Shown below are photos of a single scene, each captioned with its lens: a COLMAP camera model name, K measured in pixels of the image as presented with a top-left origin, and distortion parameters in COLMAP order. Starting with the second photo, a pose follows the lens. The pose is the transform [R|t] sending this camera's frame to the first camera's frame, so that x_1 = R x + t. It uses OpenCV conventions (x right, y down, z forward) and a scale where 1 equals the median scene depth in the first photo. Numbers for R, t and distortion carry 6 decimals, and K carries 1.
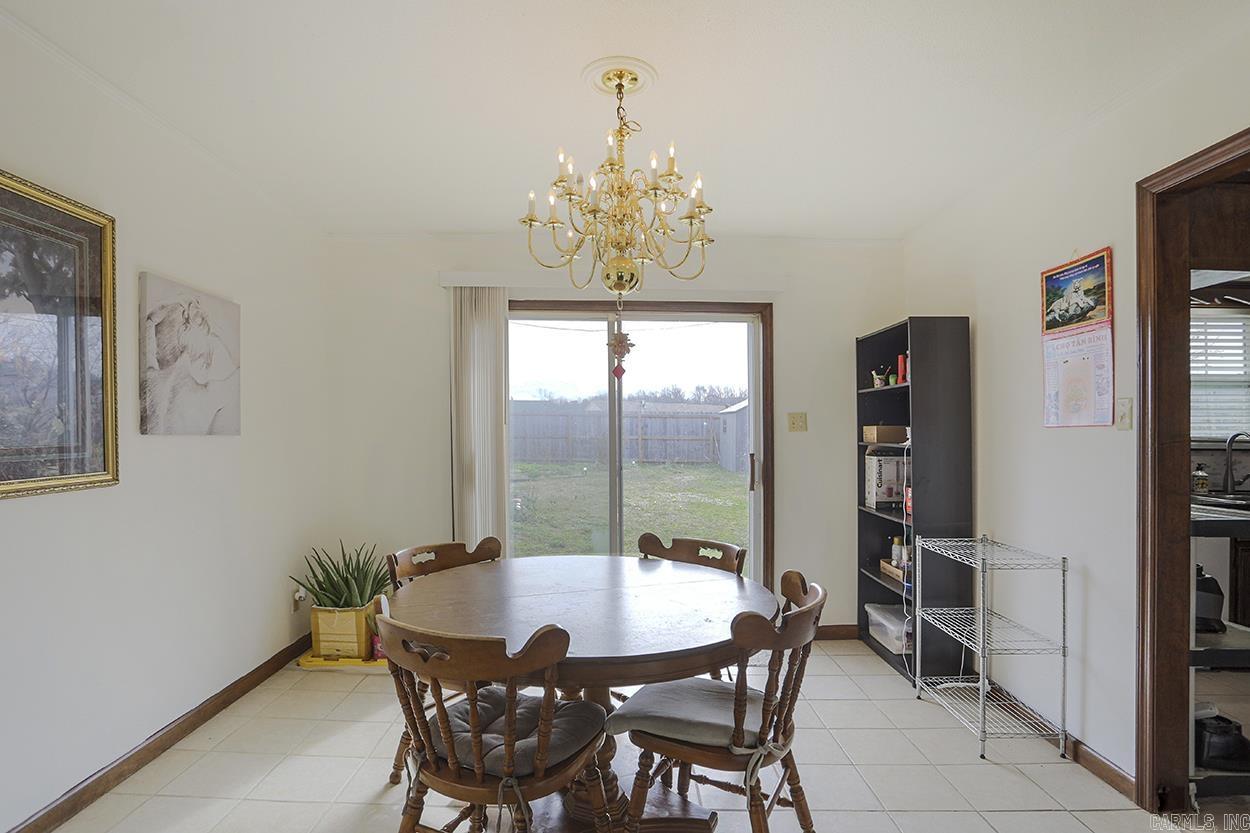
lens RADIAL K [[641.7, 0, 621.6], [0, 641.7, 426.2], [0, 0, 1]] dist [-0.041740, 0.000935]
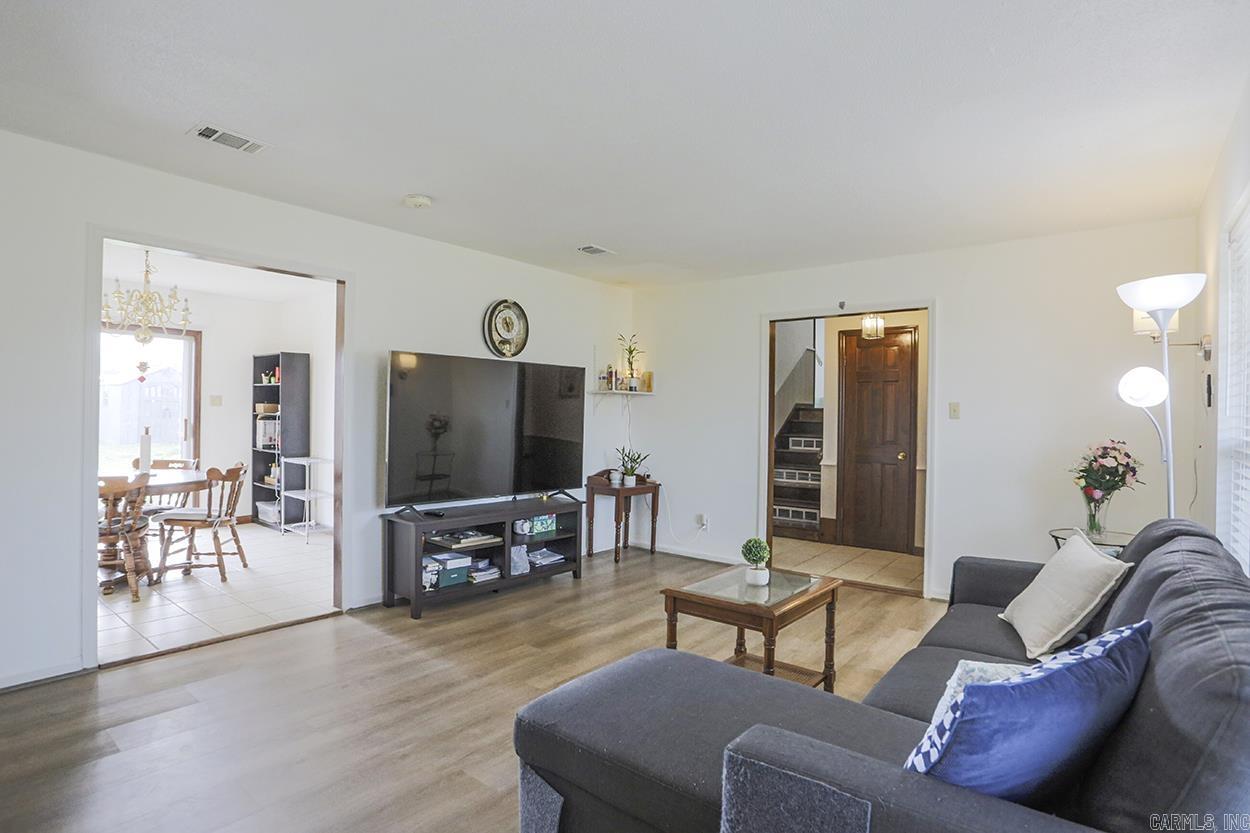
lens RADIAL K [[641.7, 0, 621.6], [0, 641.7, 426.2], [0, 0, 1]] dist [-0.041740, 0.000935]
pose [[0.629743, 0.001408, 0.776802, -0.457929], [-0.032488, 0.999171, 0.024526, -0.018905], [-0.776124, -0.040682, 0.629267, -1.185573]]
